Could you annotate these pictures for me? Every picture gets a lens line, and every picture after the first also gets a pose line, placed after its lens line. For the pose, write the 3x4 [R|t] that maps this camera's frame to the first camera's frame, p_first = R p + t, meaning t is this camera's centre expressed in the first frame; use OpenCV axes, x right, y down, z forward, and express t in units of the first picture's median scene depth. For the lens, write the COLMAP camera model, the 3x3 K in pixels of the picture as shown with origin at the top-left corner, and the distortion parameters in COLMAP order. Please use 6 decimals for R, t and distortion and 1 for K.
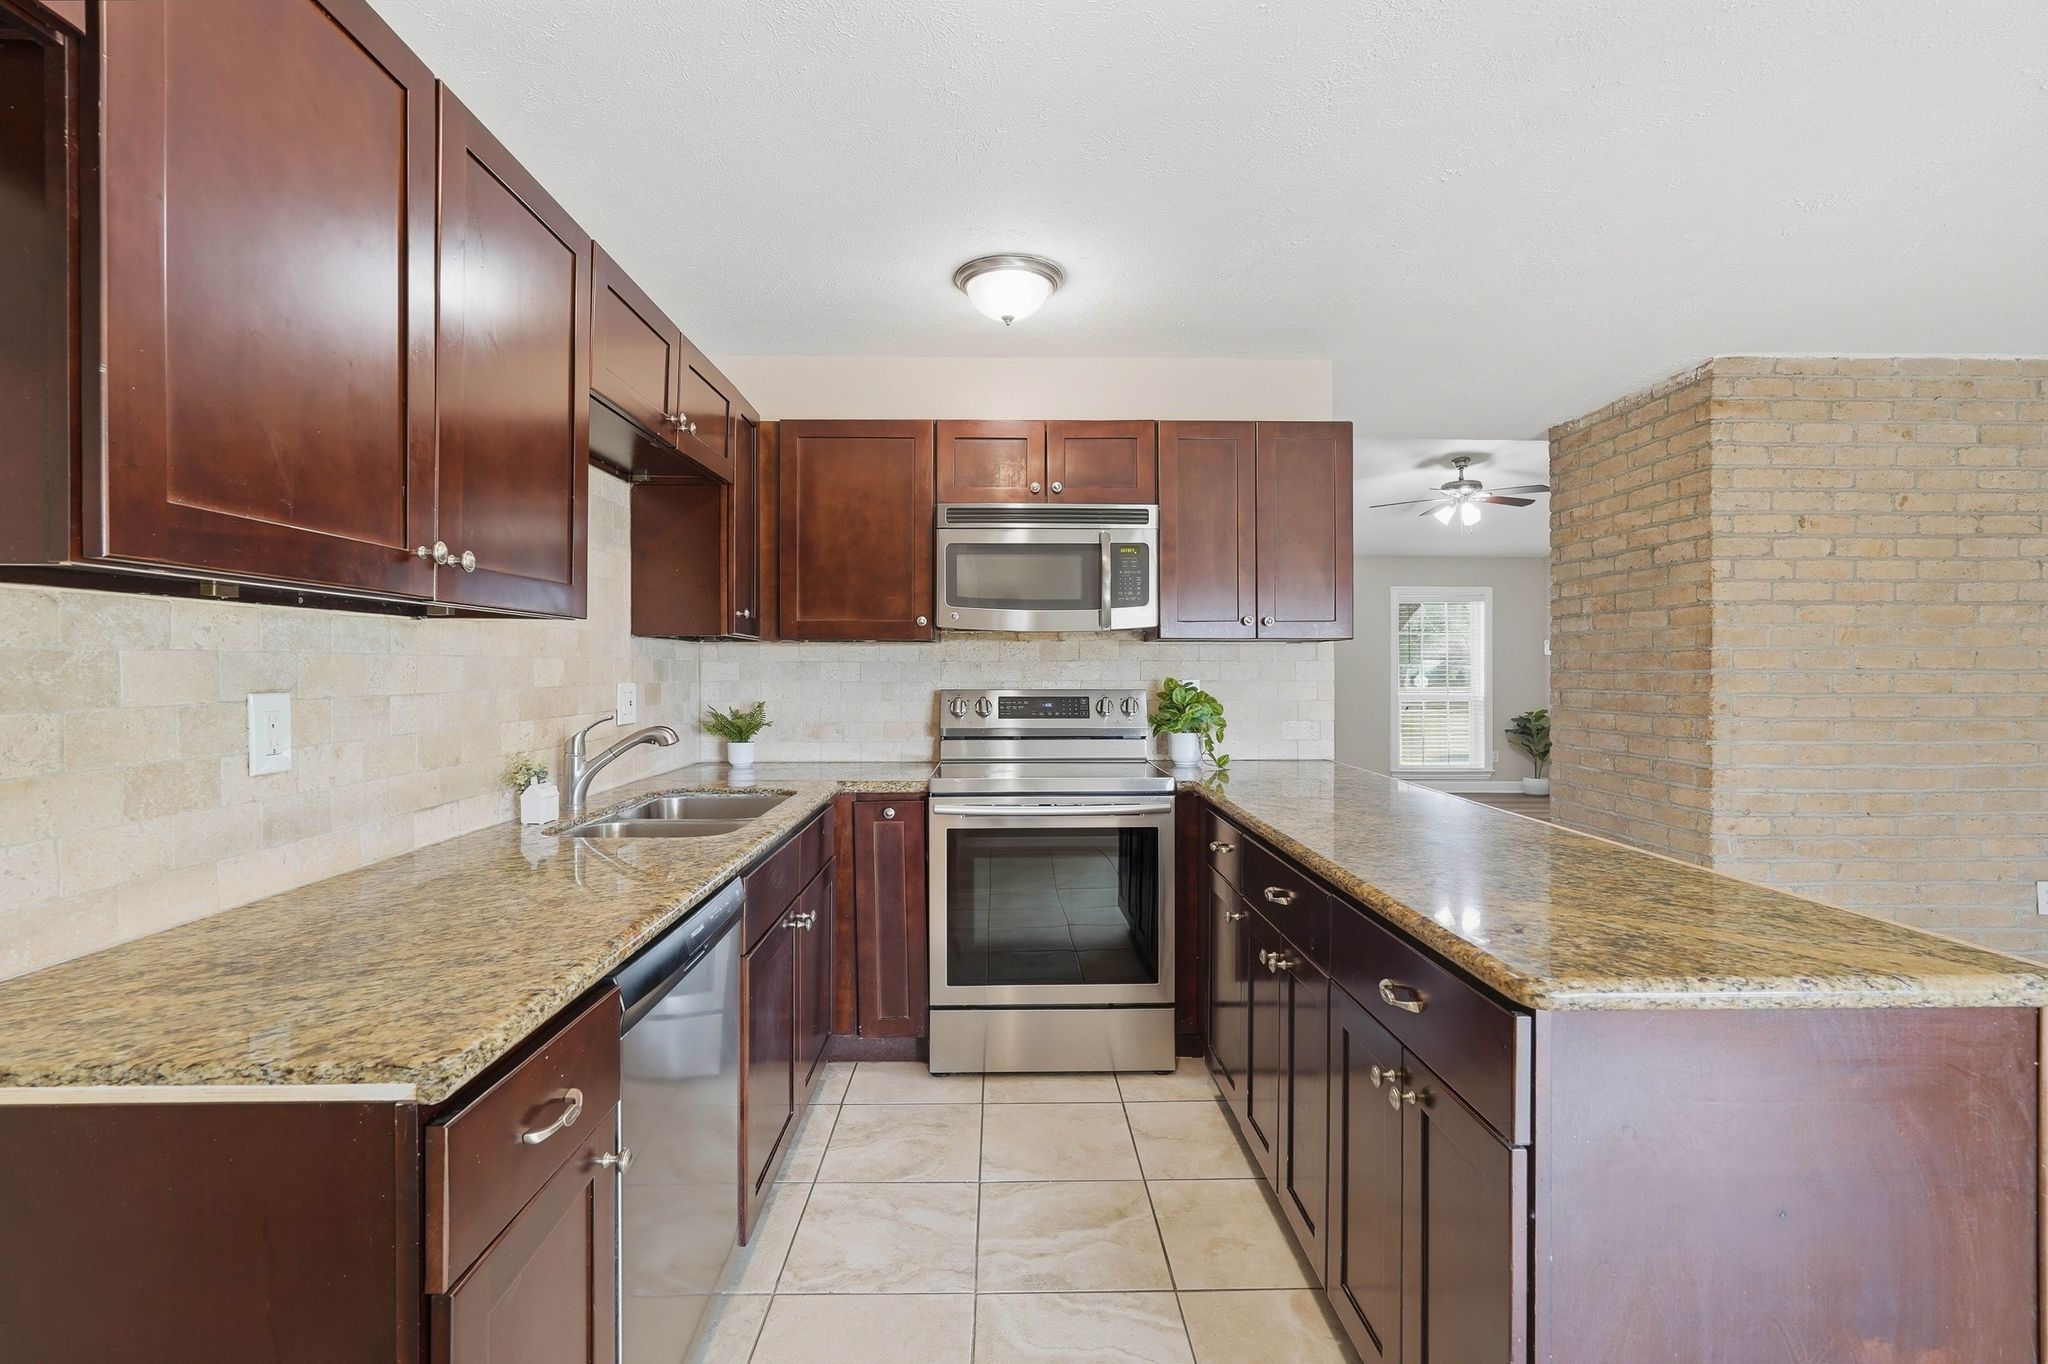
lens RADIAL K [[928.3, 0, 1016.5], [0, 928.3, 673.8], [0, 0, 1]] dist [-0.002373, 0.003054]
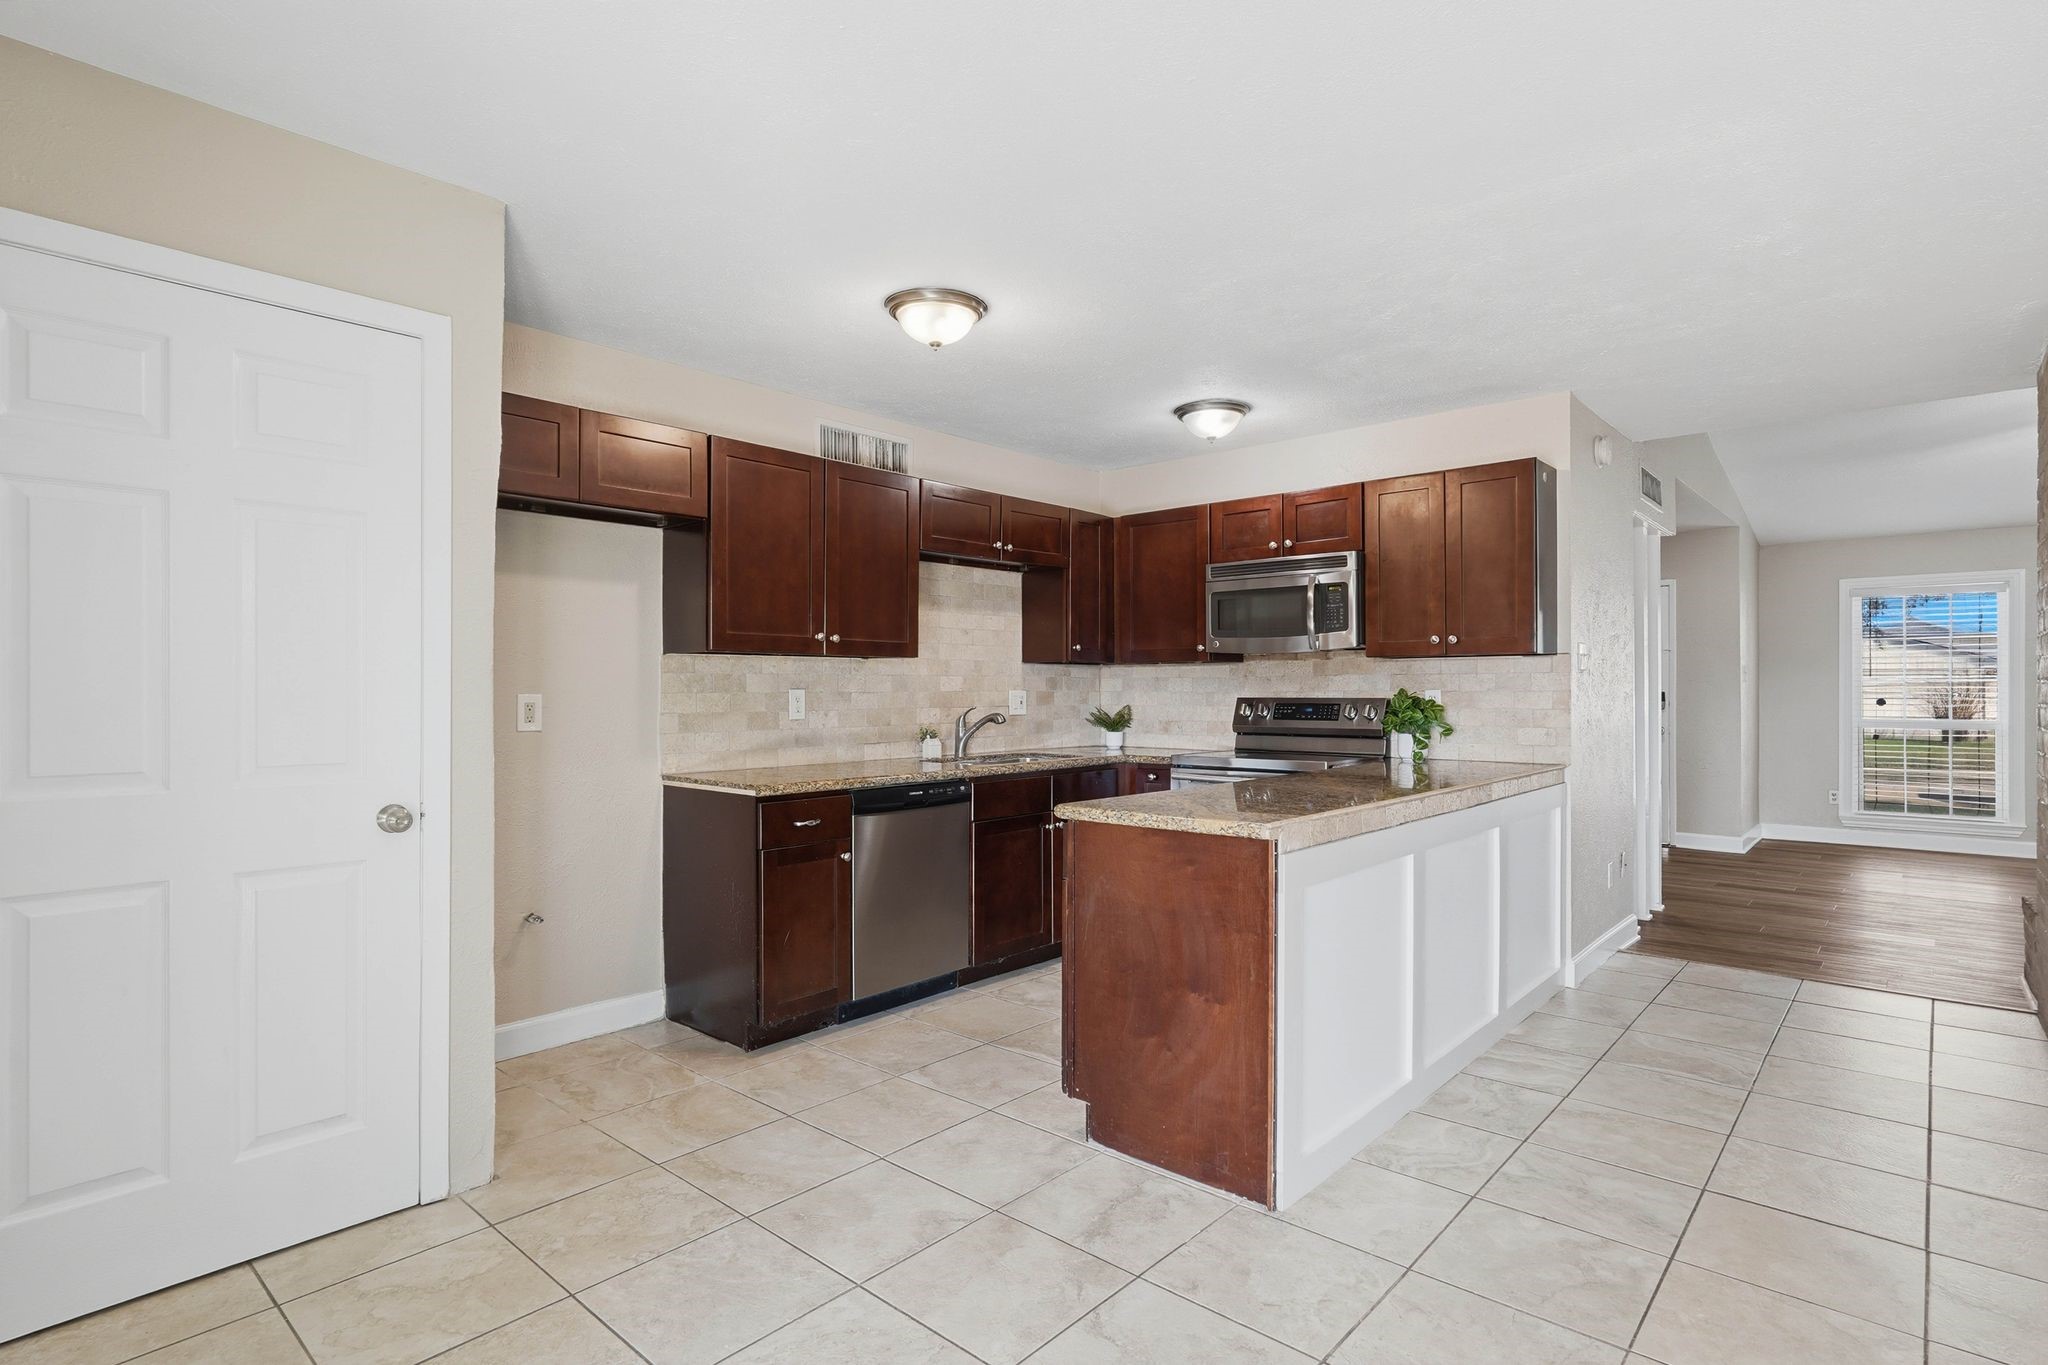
lens RADIAL K [[1025.1, 0, 1014.9], [0, 1025.1, 690.8], [0, 0, 1]] dist [0.005424, 0.000588]
pose [[0.731921, -0.001306, -0.681388, 0.676807], [-0.002861, 0.999983, -0.004989, 0.015283], [0.681384, 0.005601, 0.731905, -0.298505]]
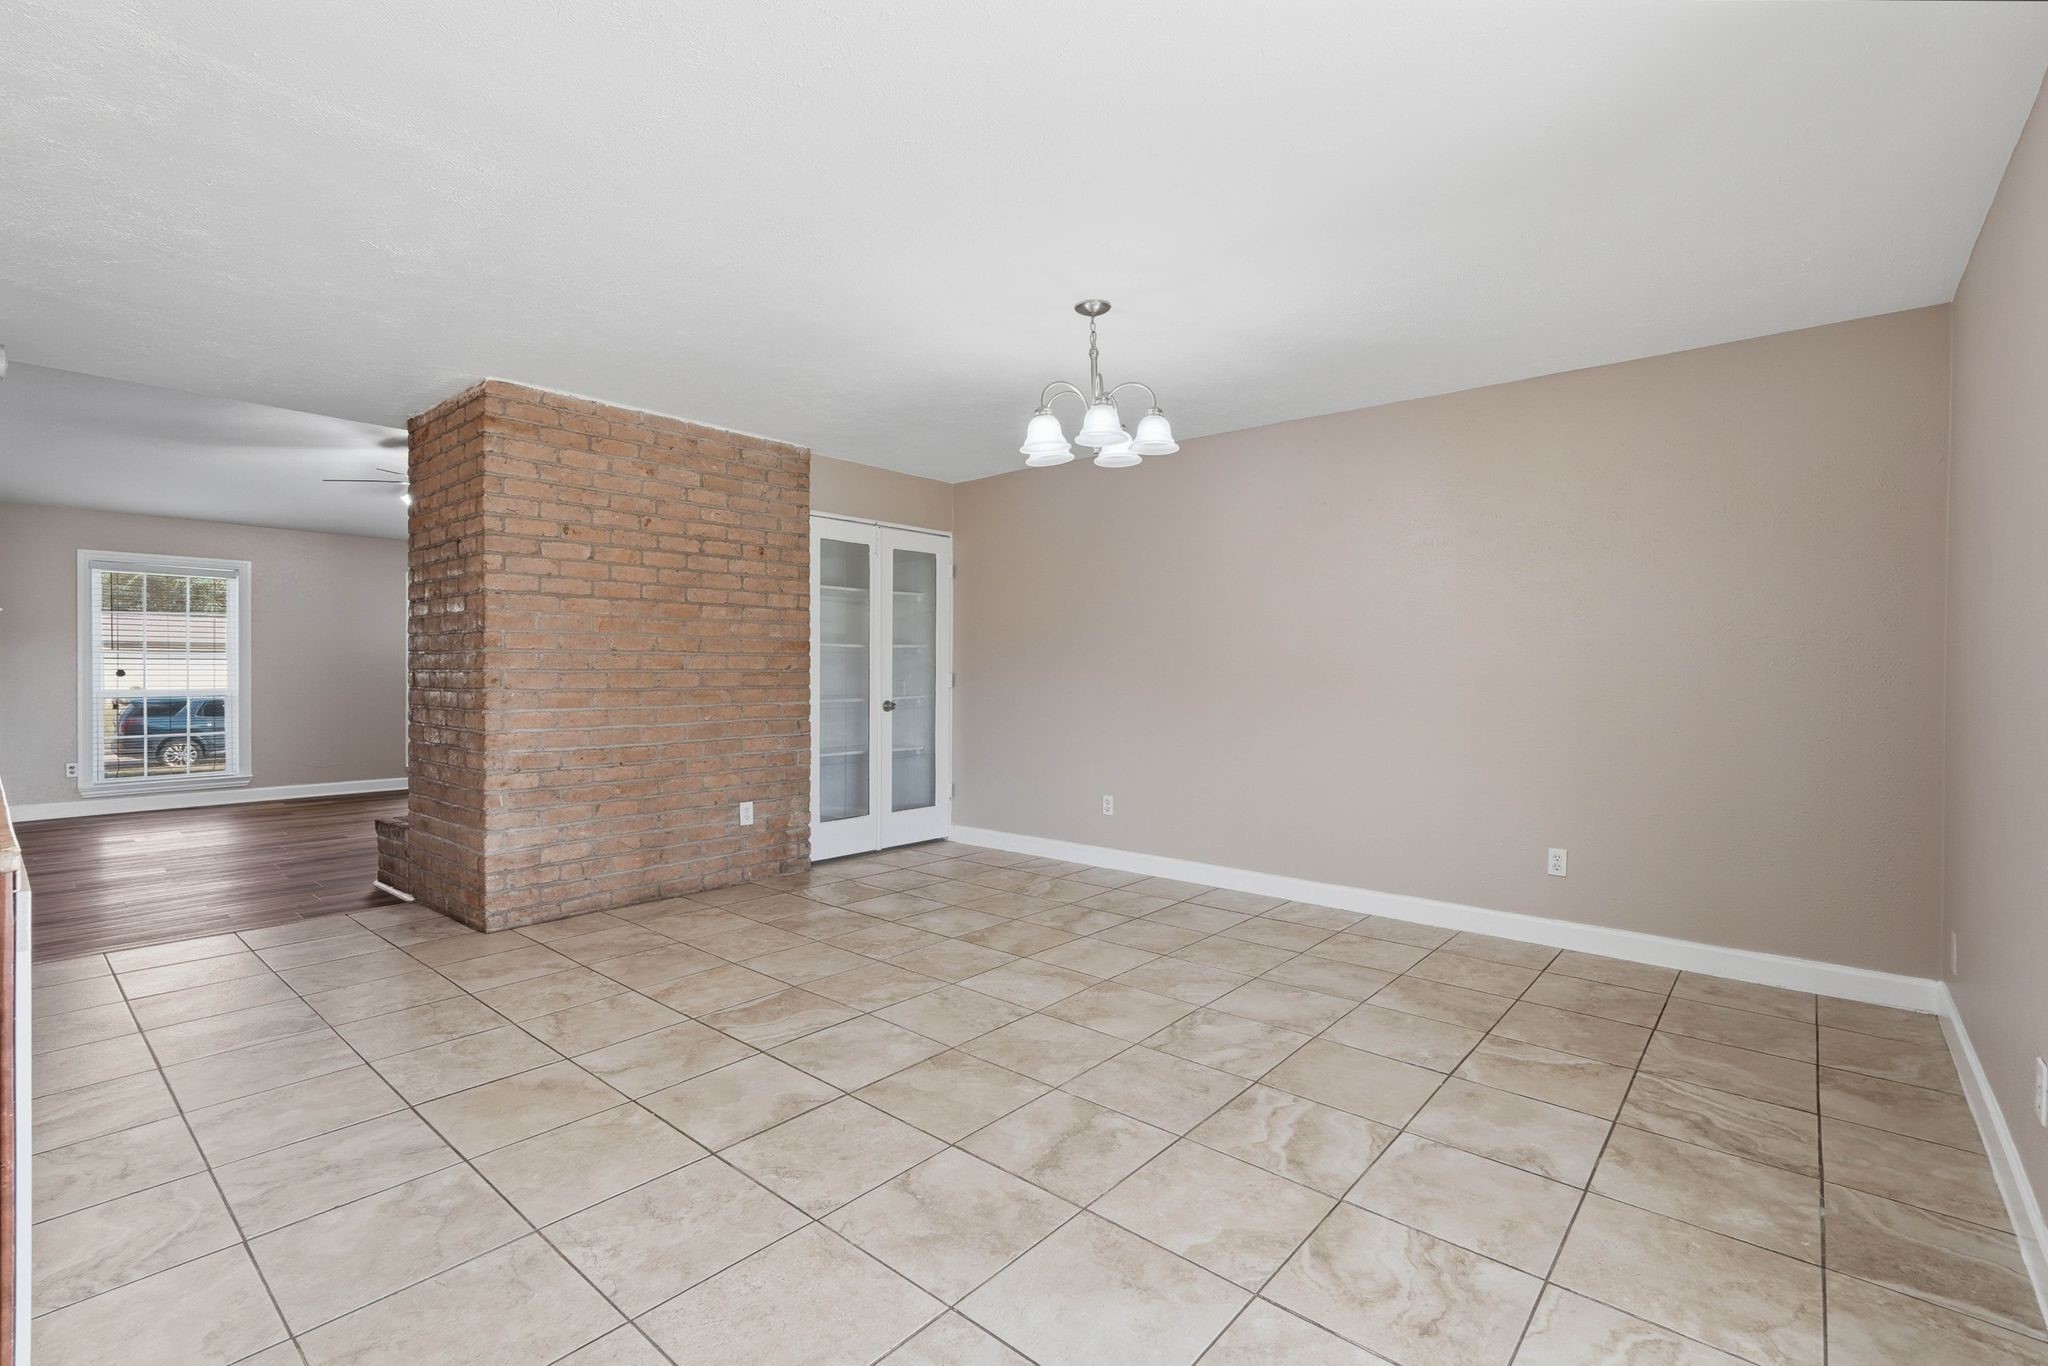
lens RADIAL K [[928.3, 0, 1013.5], [0, 928.3, 672.5], [0, 0, 1]] dist [-0.002373, 0.003054]
pose [[0.675231, -0.001636, 0.737604, 0.341251], [0.002089, 0.999998, 0.000305, 0.026221], [-0.737603, 0.001334, 0.675233, -0.265084]]
